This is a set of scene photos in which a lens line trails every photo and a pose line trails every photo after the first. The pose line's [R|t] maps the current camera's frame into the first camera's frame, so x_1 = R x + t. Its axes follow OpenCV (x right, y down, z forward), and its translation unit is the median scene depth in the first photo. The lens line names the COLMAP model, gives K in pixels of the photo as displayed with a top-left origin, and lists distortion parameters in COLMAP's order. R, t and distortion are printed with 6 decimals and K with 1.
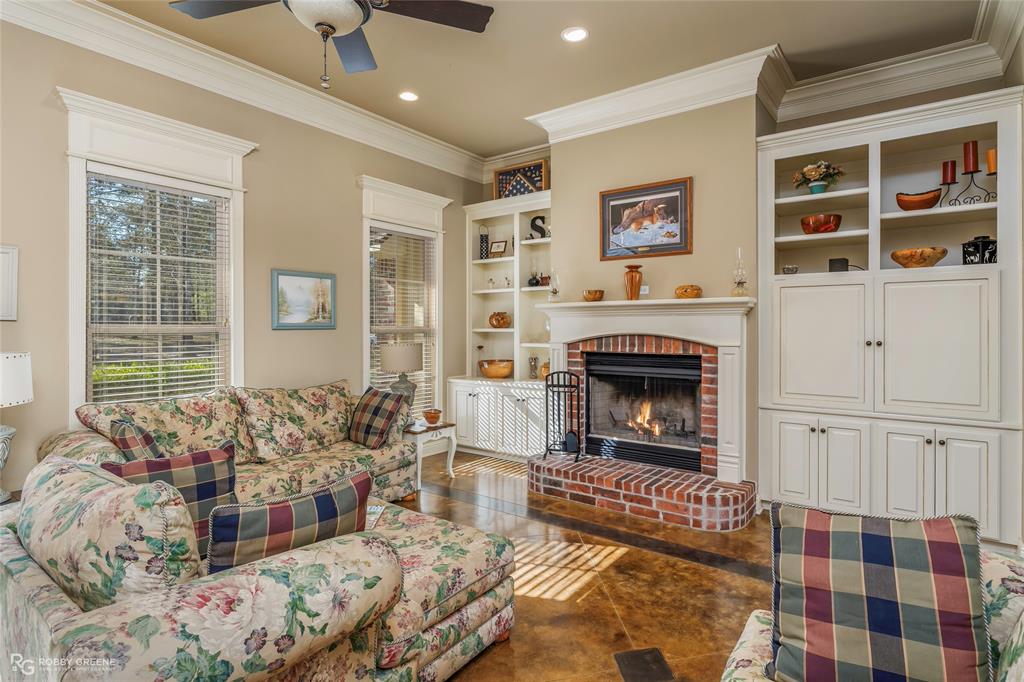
lens RADIAL K [[527.1, 0, 519.0], [0, 527.1, 332.5], [0, 0, 1]] dist [0.000473, 0.000802]
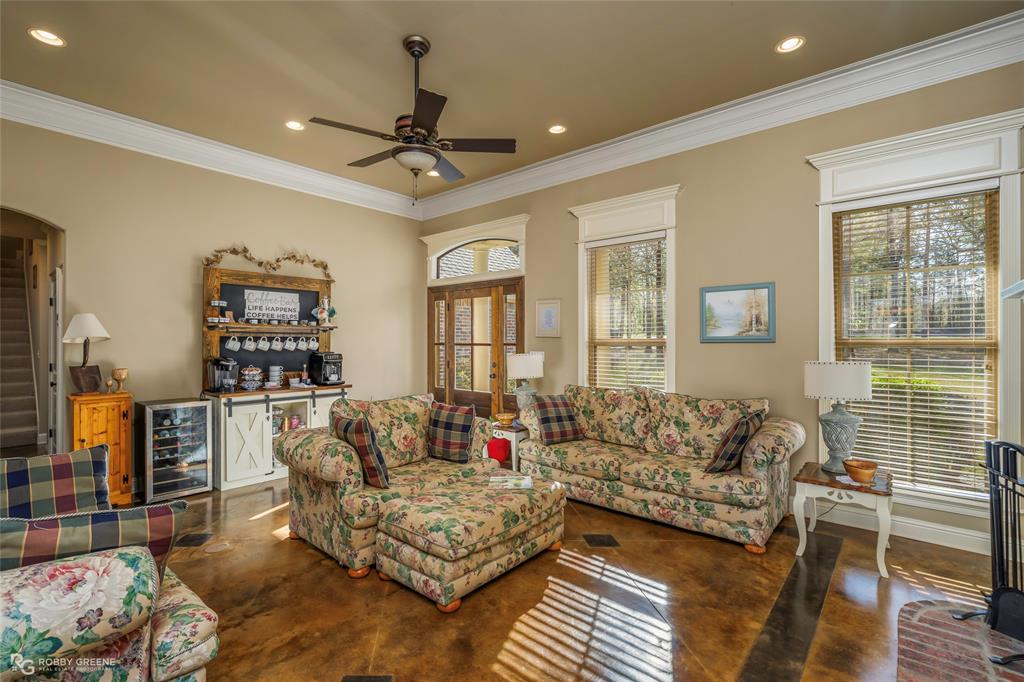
lens RADIAL K [[465.3, 0, 508.8], [0, 465.3, 341.4], [0, 0, 1]] dist [-0.000634, 0.000131]
pose [[-0.086905, 0.002440, -0.996214, 0.553153], [-0.007615, 0.999966, 0.003113, -0.008363], [0.996188, 0.007857, -0.086883, 0.696962]]
